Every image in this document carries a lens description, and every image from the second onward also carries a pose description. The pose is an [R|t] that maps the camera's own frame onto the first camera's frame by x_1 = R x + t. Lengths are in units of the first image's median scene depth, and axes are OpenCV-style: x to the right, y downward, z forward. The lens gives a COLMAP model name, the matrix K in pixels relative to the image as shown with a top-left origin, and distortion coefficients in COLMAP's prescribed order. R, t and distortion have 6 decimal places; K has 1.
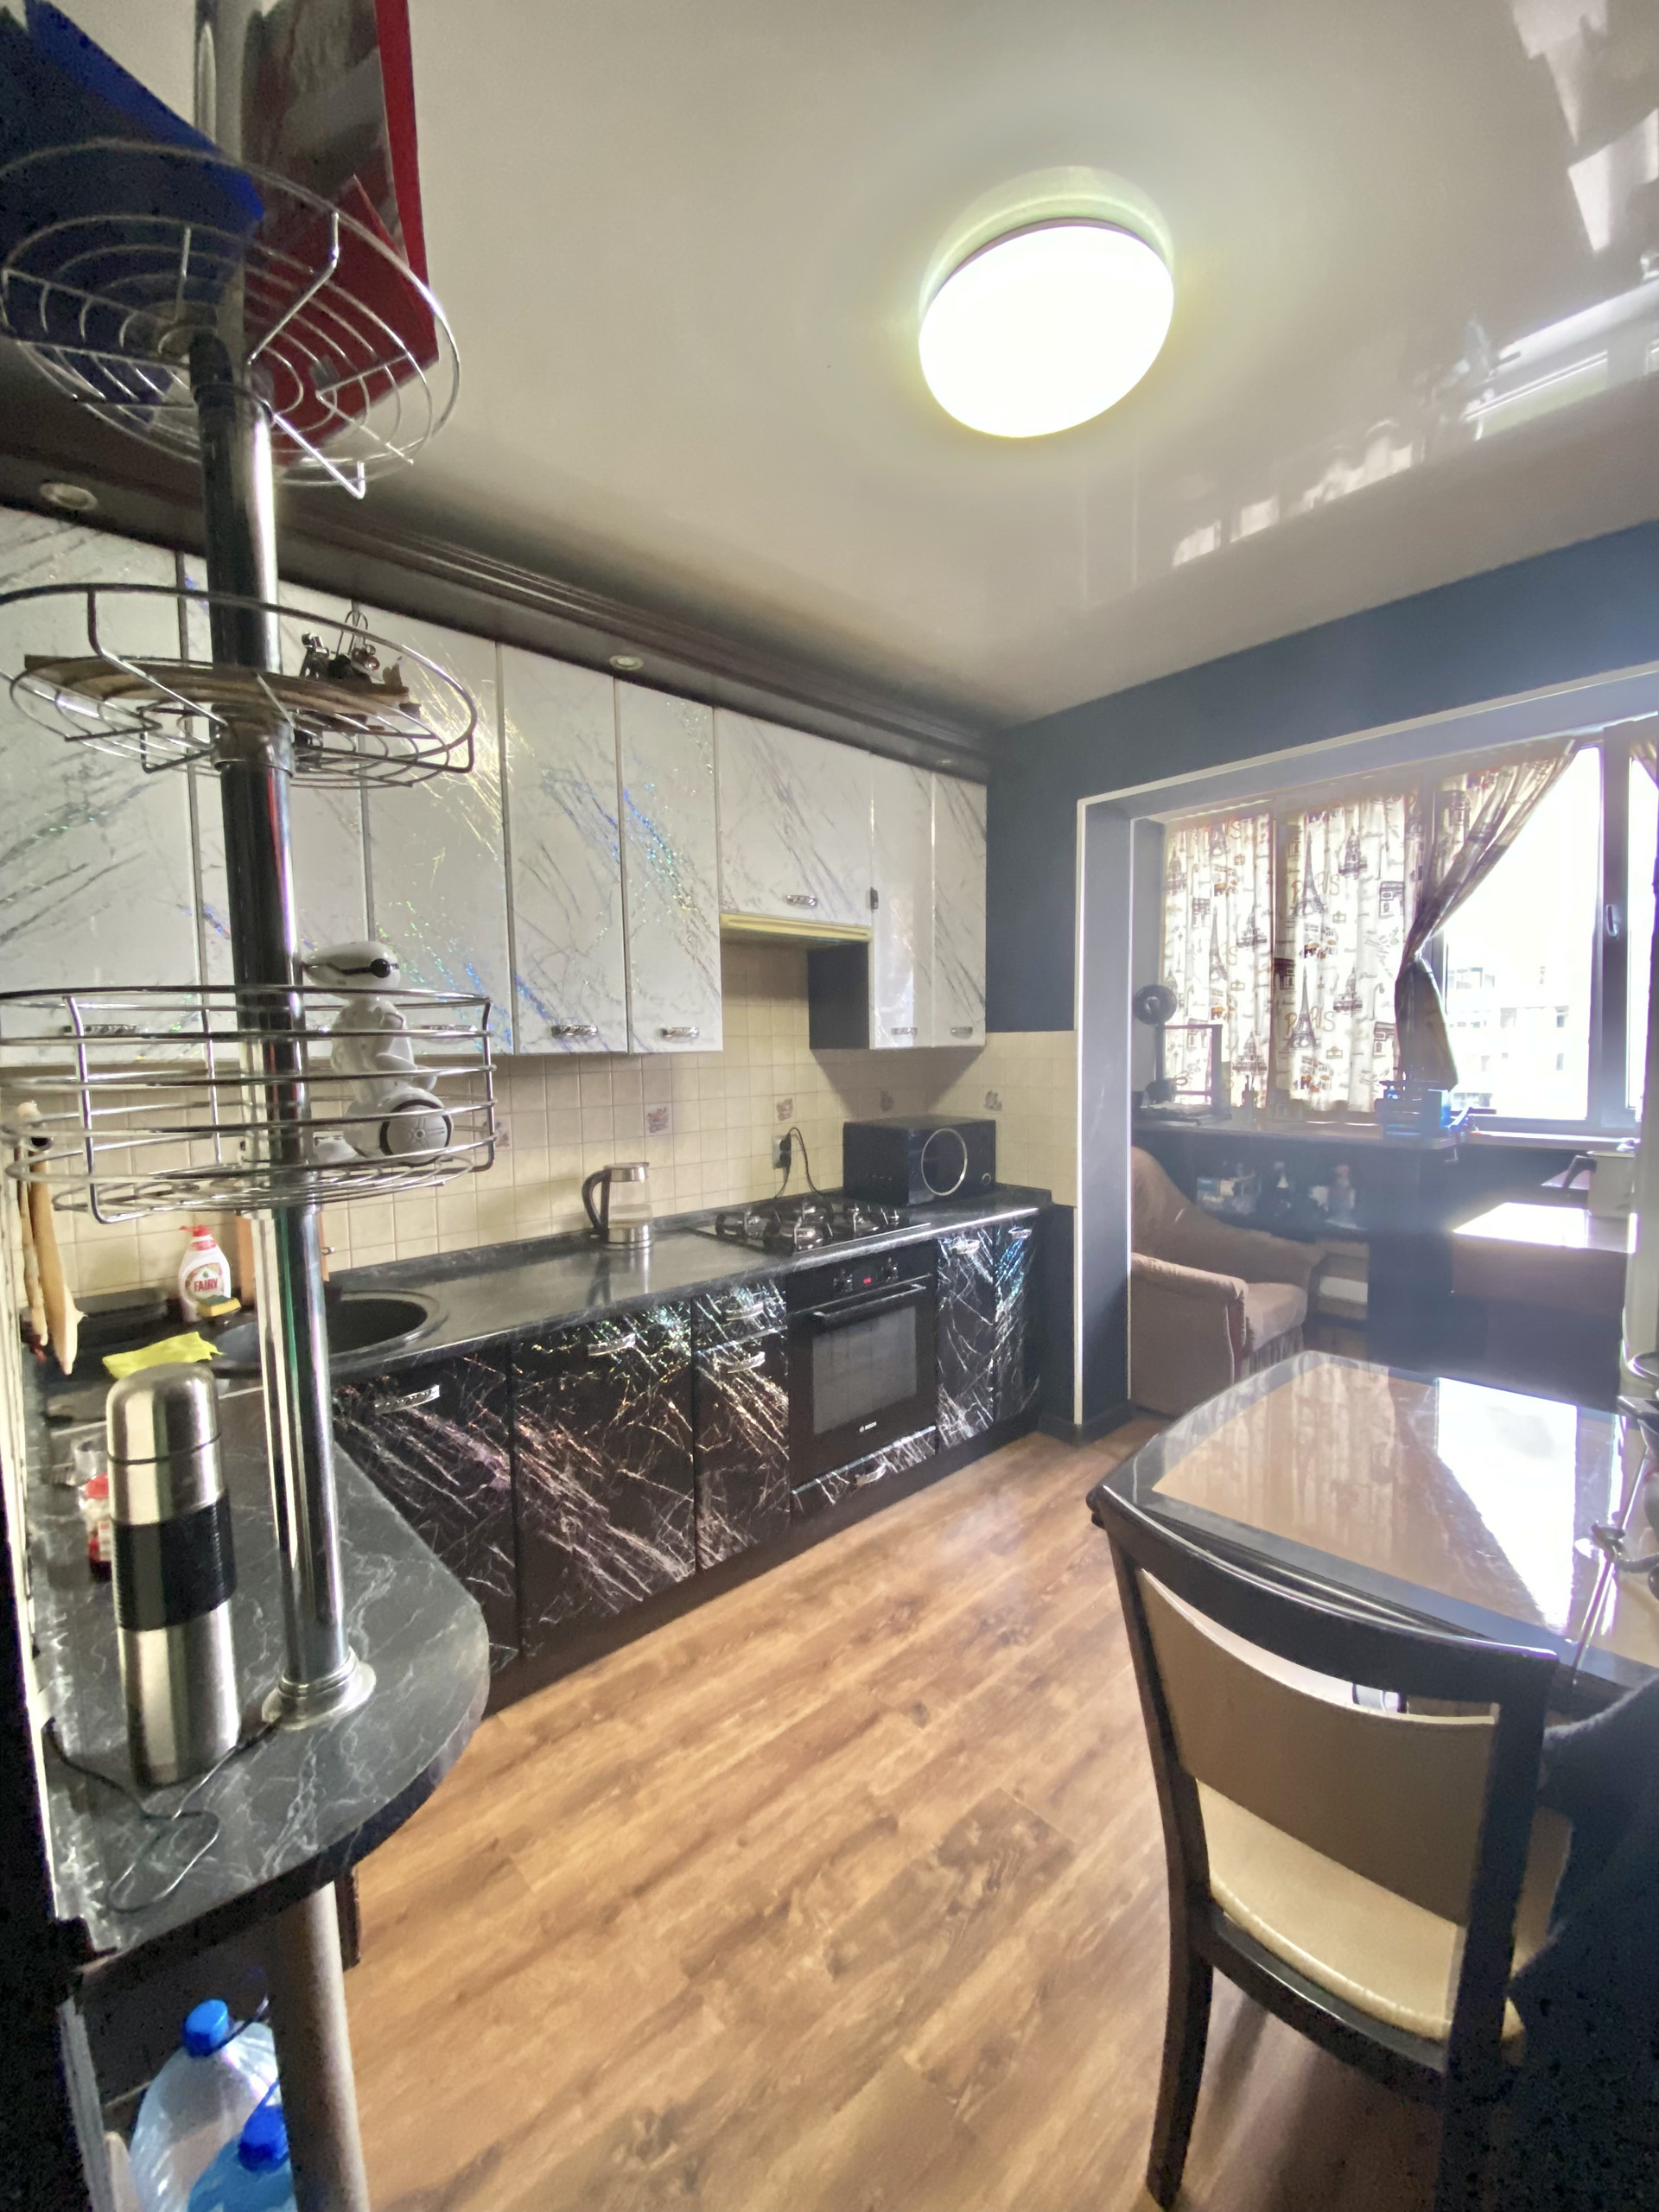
lens RADIAL K [[899.2, 0, 834.4], [0, 899.2, 1103.0], [0, 0, 1]] dist [-0.013161, -0.001953]
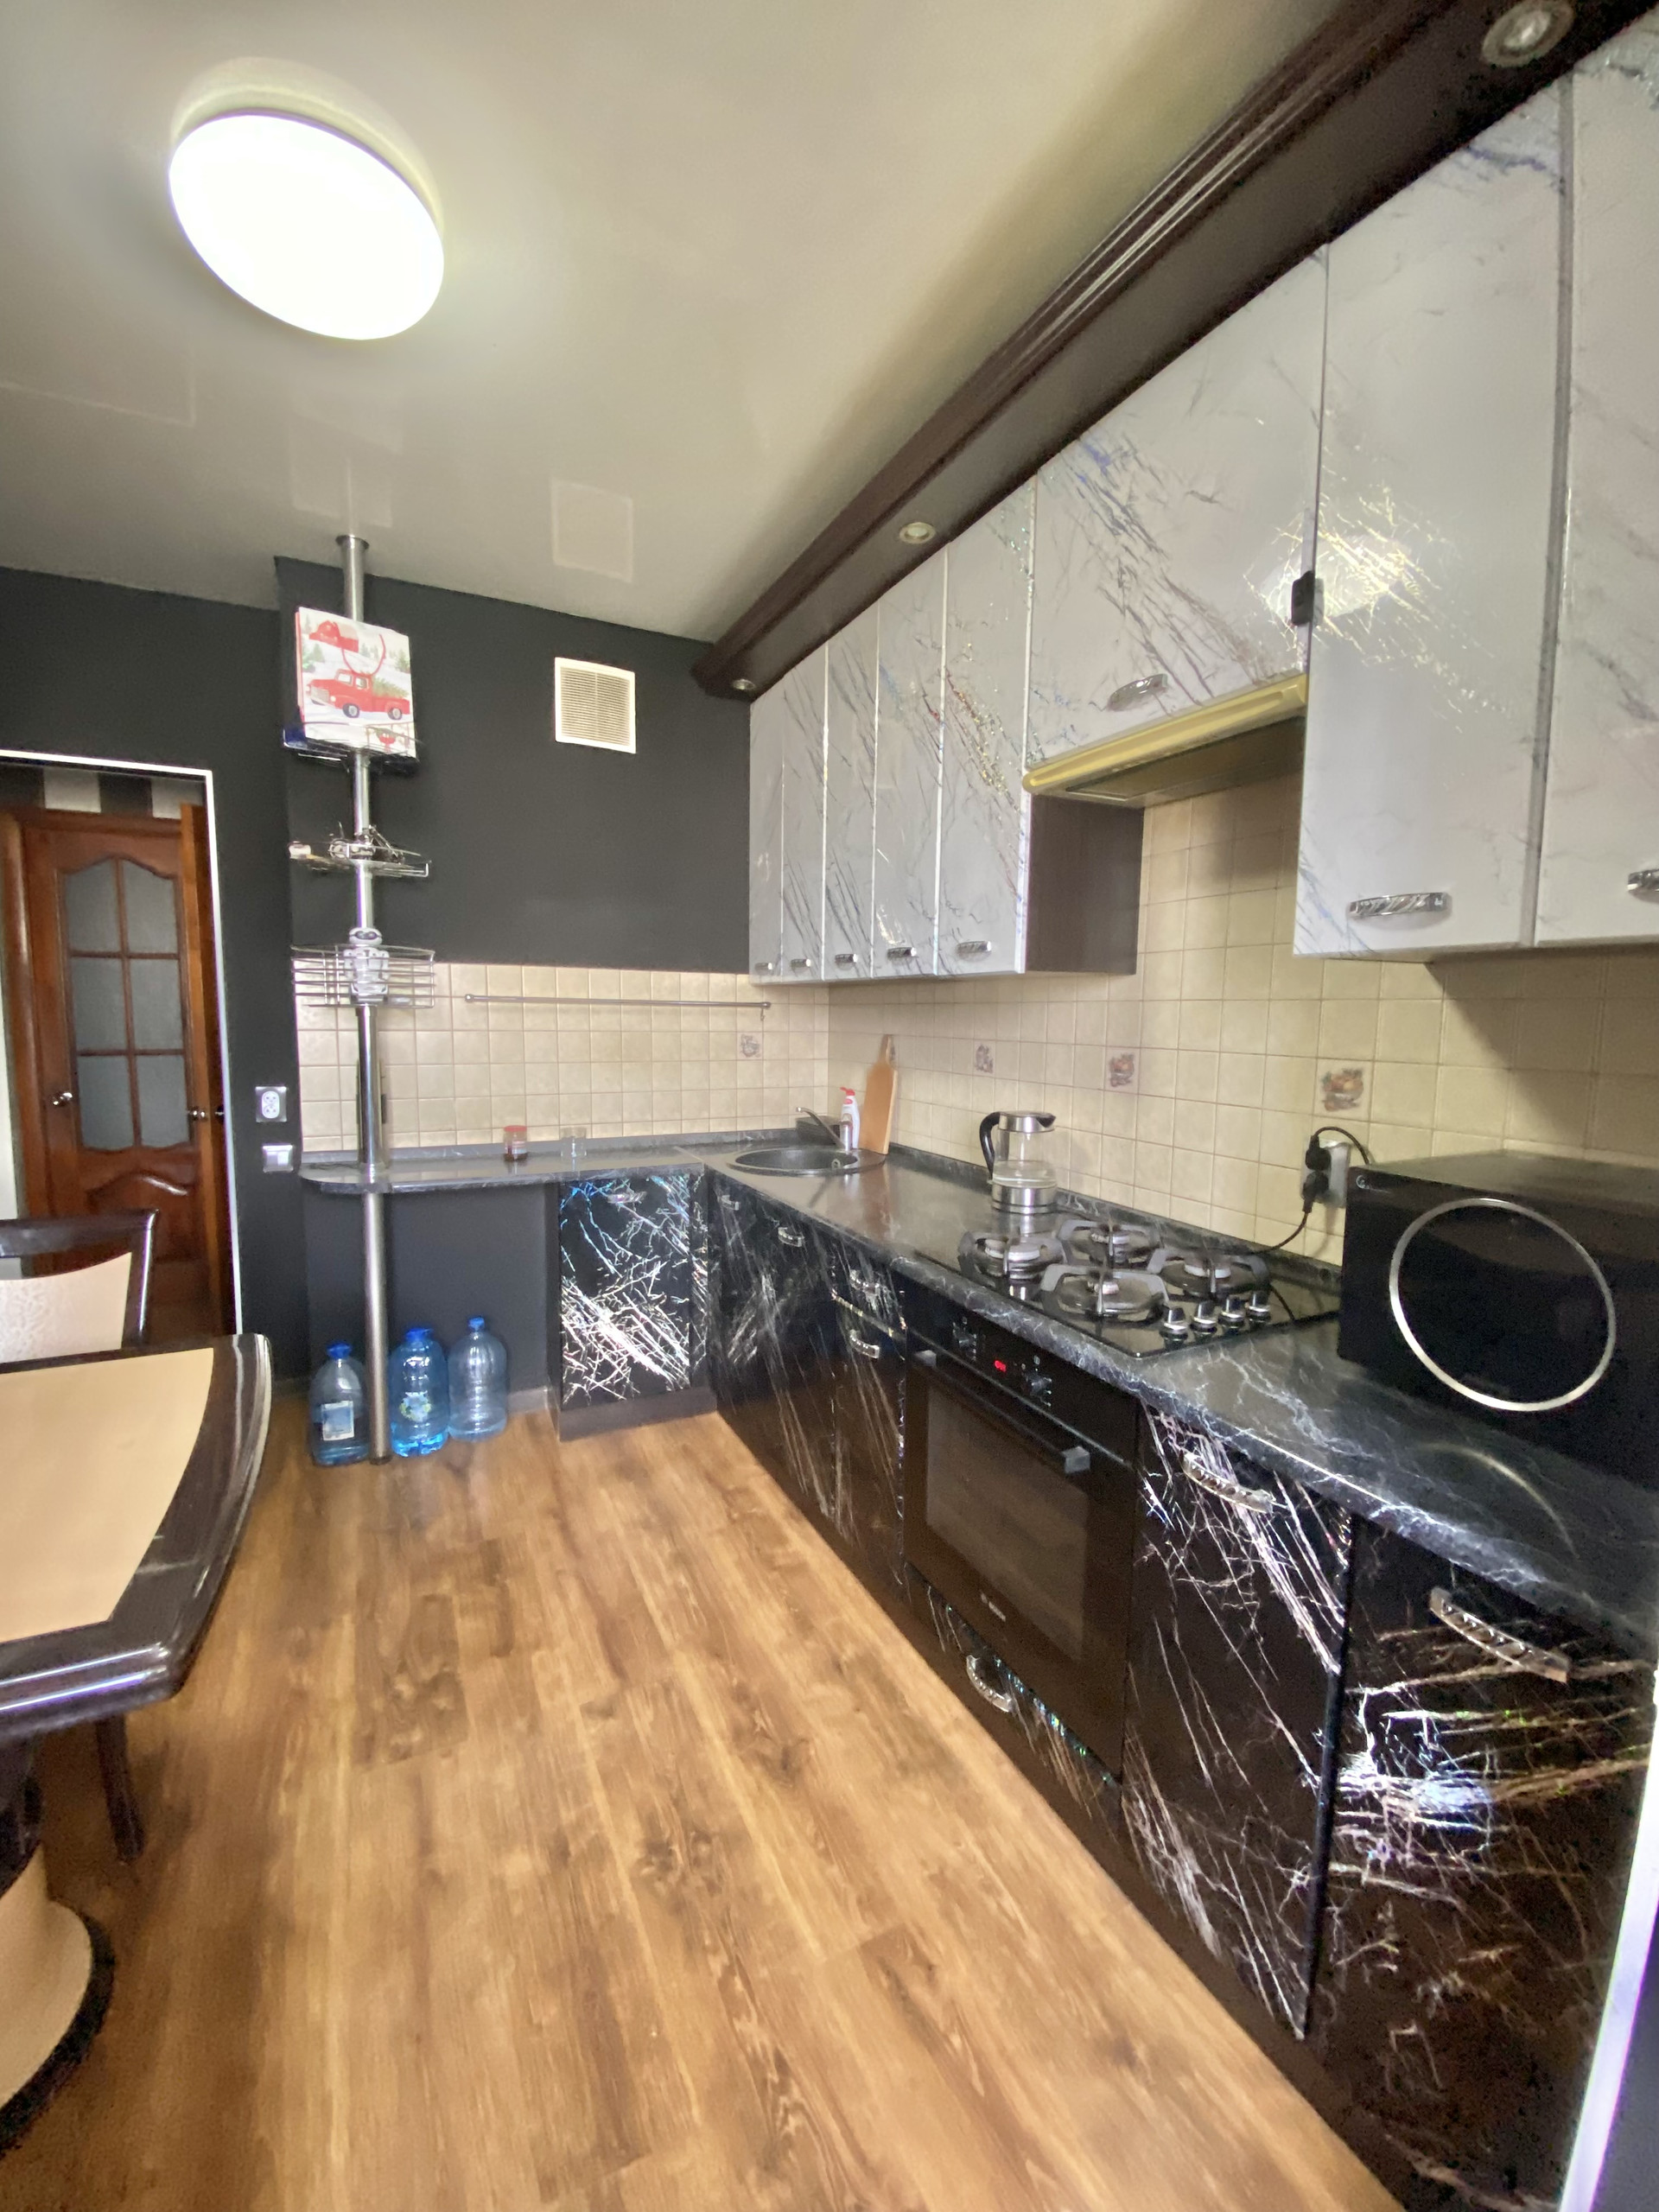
lens RADIAL K [[899.2, 0, 838.2], [0, 899.2, 1109.6], [0, 0, 1]] dist [-0.013161, -0.001953]
pose [[-0.272762, 0.127290, -0.953624, 0.692503], [-0.066133, 0.986384, 0.150578, -0.054577], [0.959806, 0.104138, -0.260630, 1.200043]]
